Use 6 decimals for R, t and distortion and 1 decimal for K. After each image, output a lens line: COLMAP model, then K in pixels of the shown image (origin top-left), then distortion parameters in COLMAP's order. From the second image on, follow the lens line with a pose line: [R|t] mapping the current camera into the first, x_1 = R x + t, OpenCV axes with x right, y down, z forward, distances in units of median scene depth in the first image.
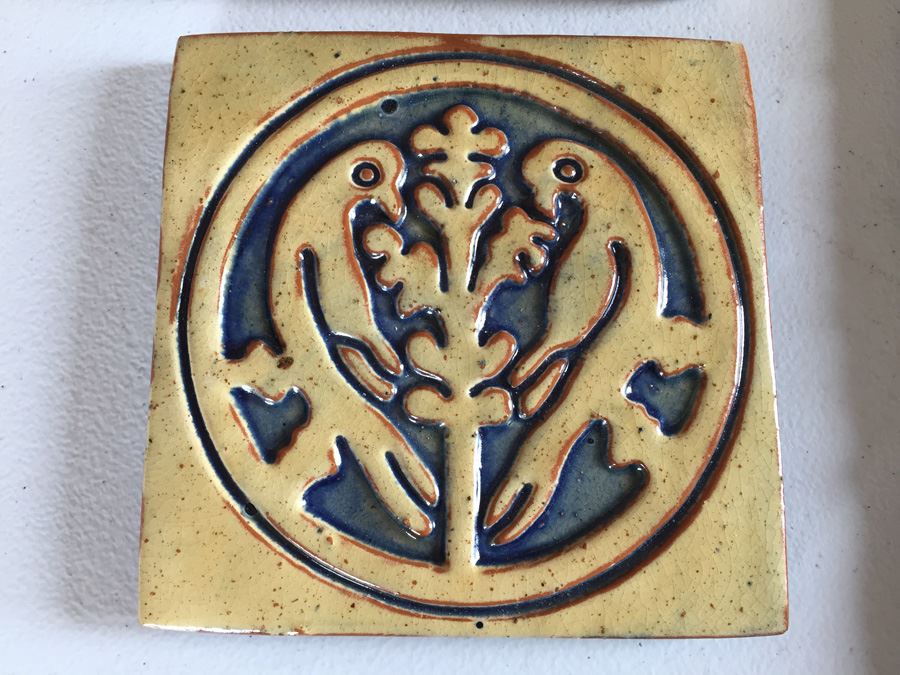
lens RADIAL K [[787.7, 0, 422.0], [0, 787.7, 333.2], [0, 0, 1]] dist [0.081684, -0.145786]
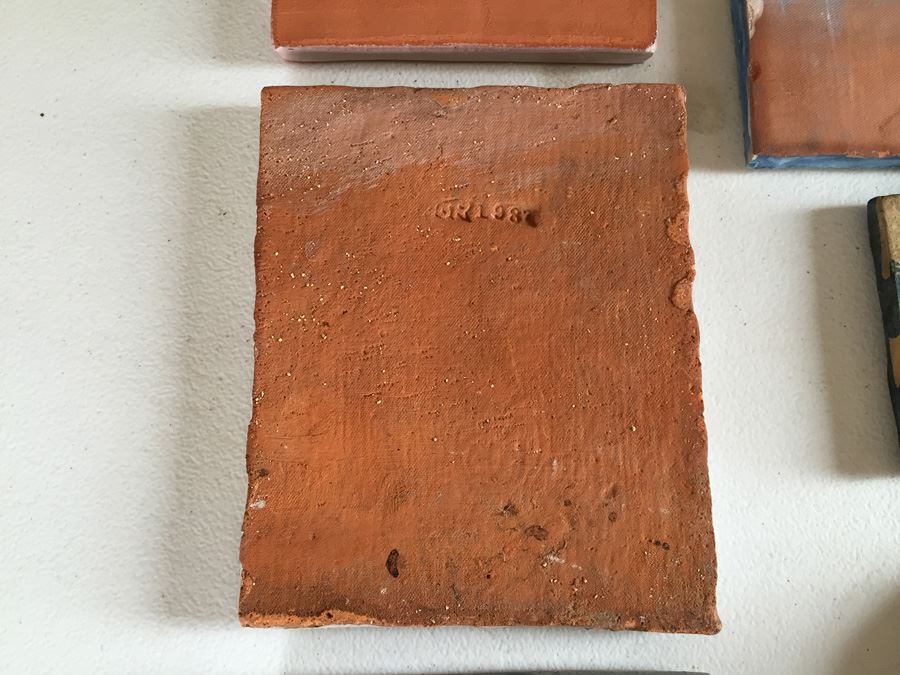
lens RADIAL K [[787.7, 0, 449.4], [0, 787.7, 335.6], [0, 0, 1]] dist [0.081684, -0.145786]
pose [[0.999970, -0.000745, -0.007751, -0.031666], [0.000402, 0.999025, -0.044146, -0.907543], [0.007777, 0.044142, 0.998995, -0.264189]]
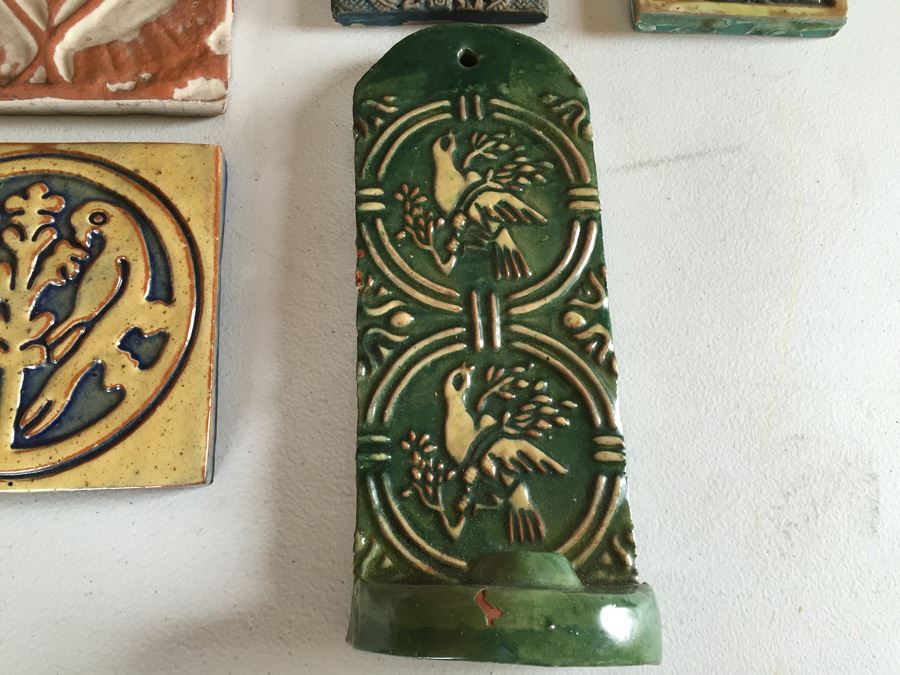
lens RADIAL K [[787.7, 0, 443.2], [0, 787.7, 331.0], [0, 0, 1]] dist [0.081684, -0.145786]
pose [[0.998748, -0.029334, 0.040510, 0.810673], [0.034897, 0.988923, -0.144266, 0.287718], [-0.035829, 0.145499, 0.988709, -0.631945]]
